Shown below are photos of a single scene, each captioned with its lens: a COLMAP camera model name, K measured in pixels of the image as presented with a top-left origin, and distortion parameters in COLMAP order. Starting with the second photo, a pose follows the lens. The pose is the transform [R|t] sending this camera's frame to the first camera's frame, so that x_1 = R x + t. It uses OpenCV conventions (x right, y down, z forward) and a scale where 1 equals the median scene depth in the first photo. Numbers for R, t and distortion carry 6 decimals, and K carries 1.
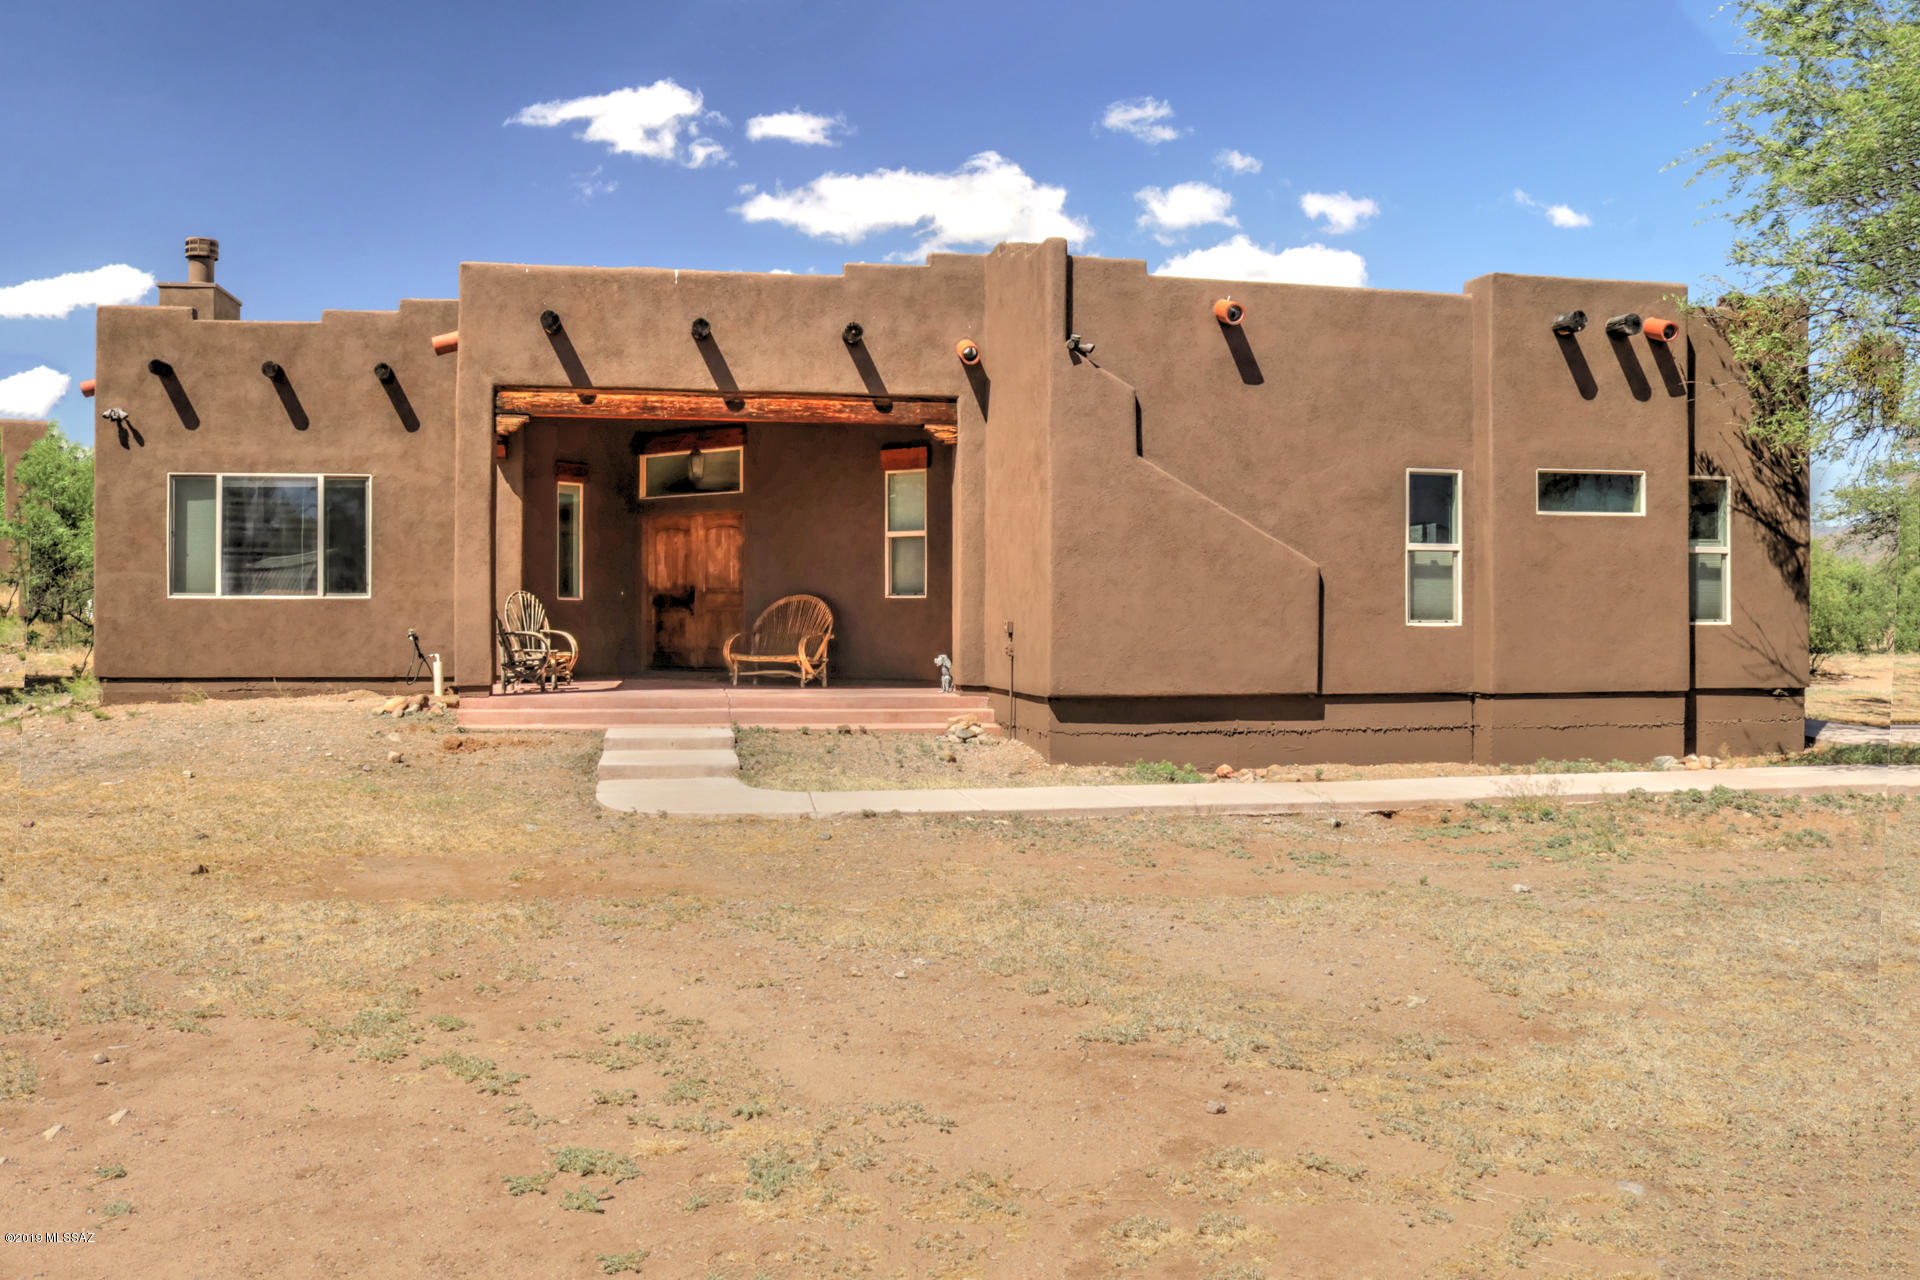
lens RADIAL K [[1583.9, 0, 960.0], [0, 1583.9, 640.0], [0, 0, 1]] dist [-0.007814, -0.002458]
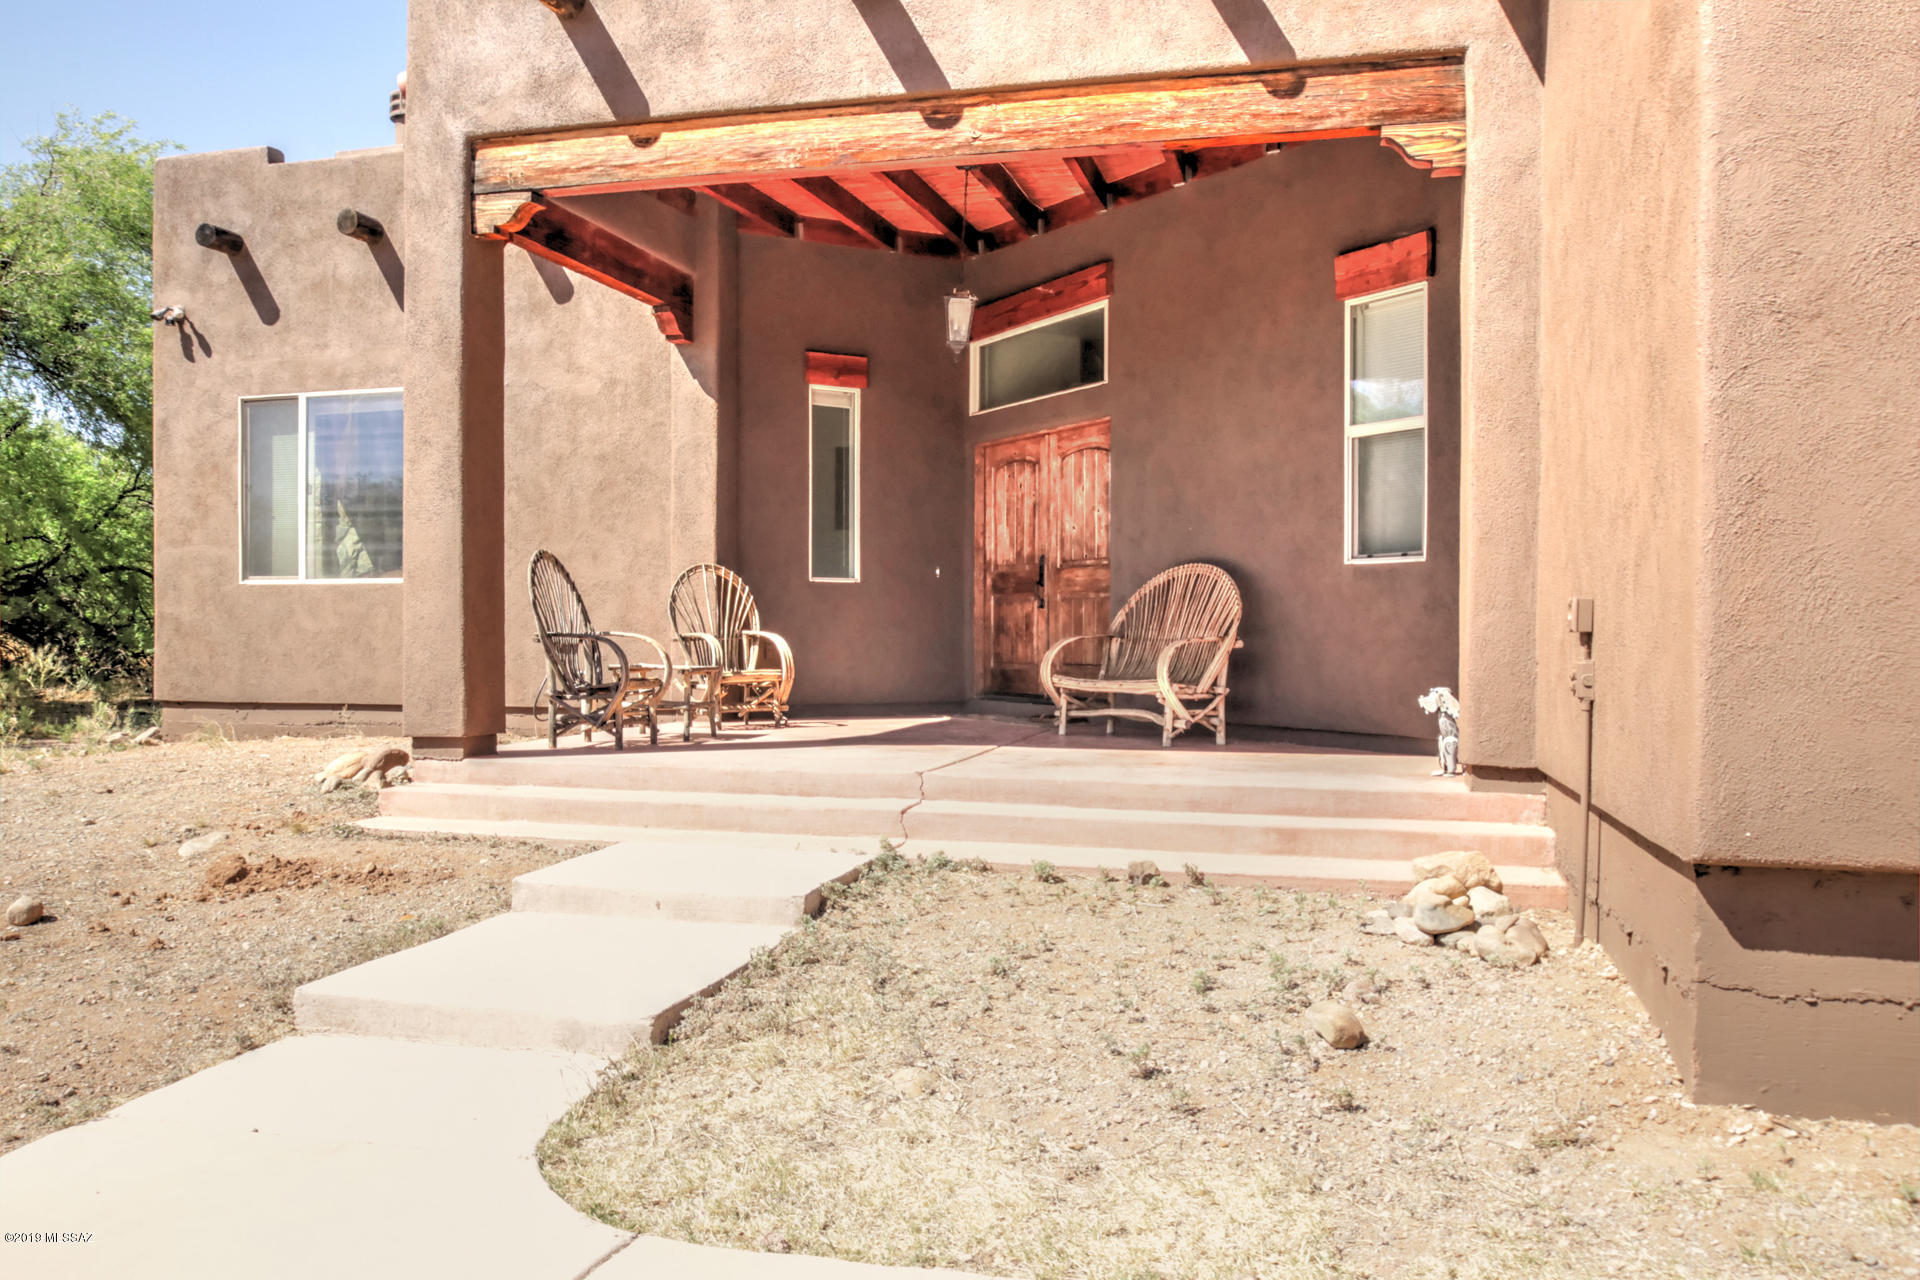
lens RADIAL K [[1466.4, 0, 963.3], [0, 1466.4, 676.2], [0, 0, 1]] dist [-0.050194, 0.002917]
pose [[0.907776, 0.012115, -0.419281, 0.035899], [-0.004523, 0.999807, 0.019098, -0.000373], [0.419432, -0.015440, 0.907656, 0.568943]]
